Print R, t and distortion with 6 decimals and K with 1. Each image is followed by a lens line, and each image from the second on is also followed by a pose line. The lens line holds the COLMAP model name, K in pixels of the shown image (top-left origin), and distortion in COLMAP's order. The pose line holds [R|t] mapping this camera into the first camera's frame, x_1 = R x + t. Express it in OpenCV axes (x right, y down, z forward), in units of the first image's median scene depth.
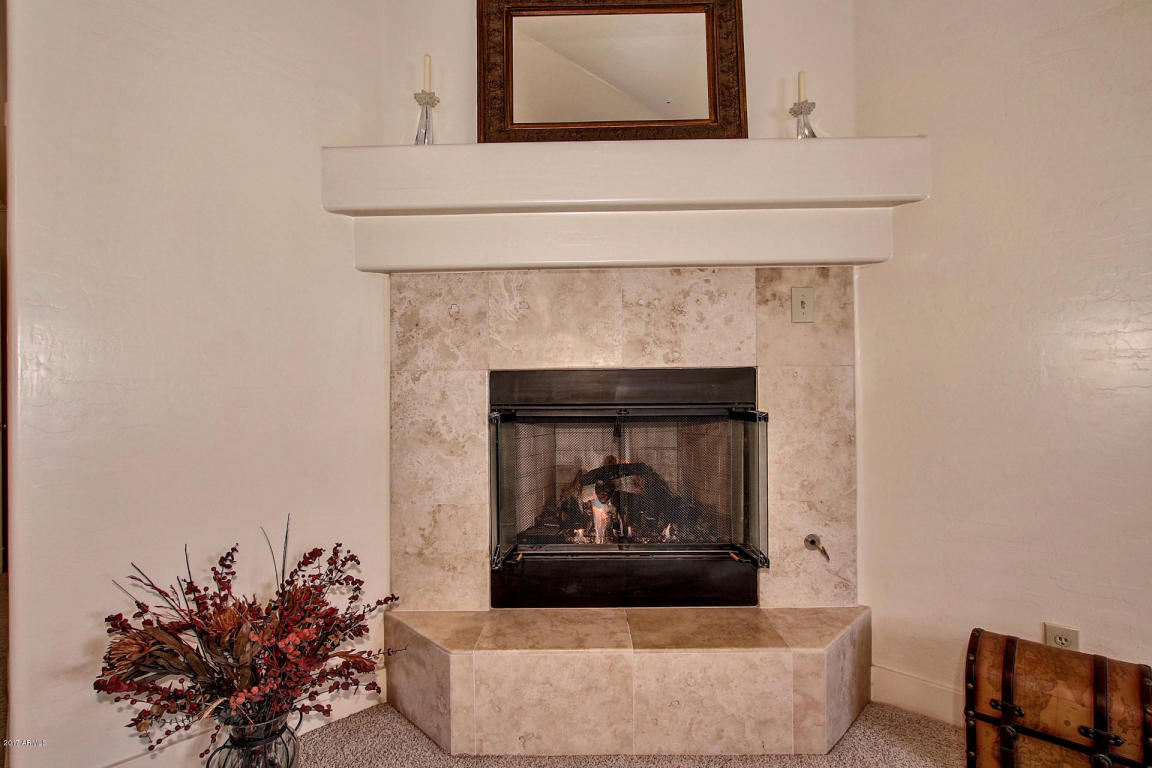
lens RADIAL K [[537.6, 0, 590.7], [0, 537.6, 402.2], [0, 0, 1]] dist [-0.027473, 0.001913]
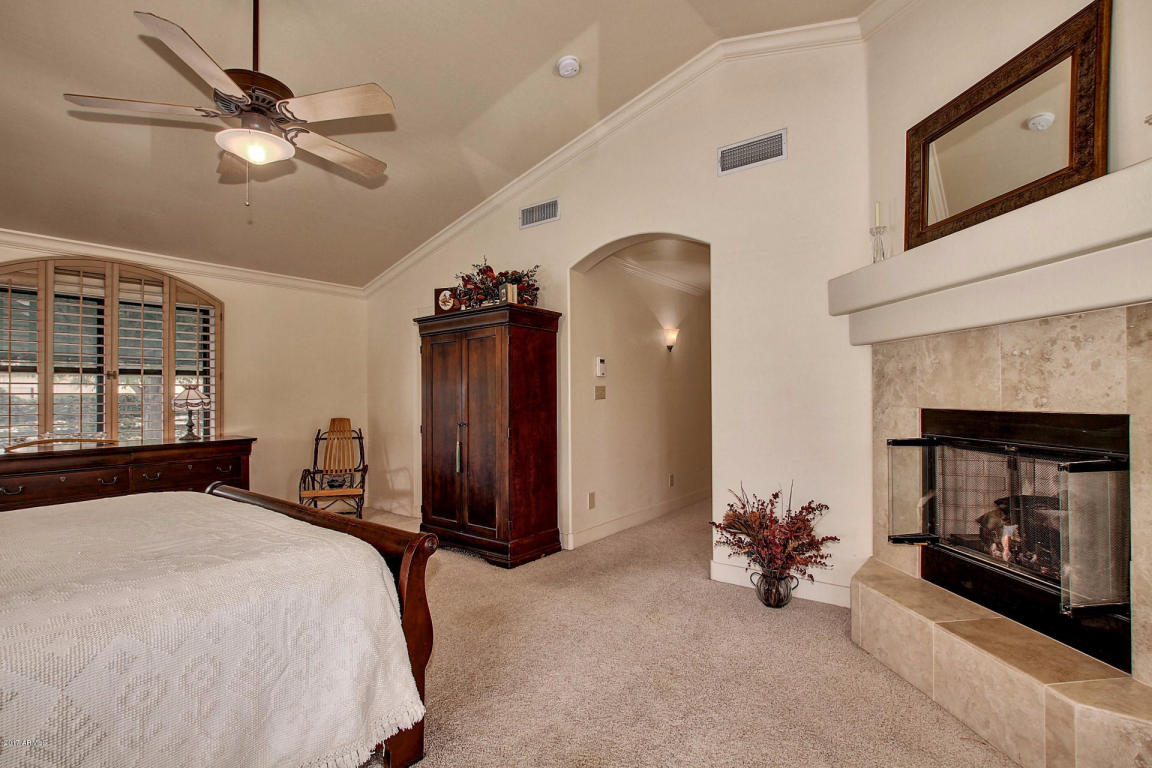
lens RADIAL K [[537.6, 0, 573.9], [0, 537.6, 387.5], [0, 0, 1]] dist [-0.027473, 0.001913]
pose [[0.099728, -0.002367, -0.995012, 1.107659], [0.008759, 0.999961, -0.001501, -0.119528], [0.994976, -0.008565, 0.099745, -0.036501]]
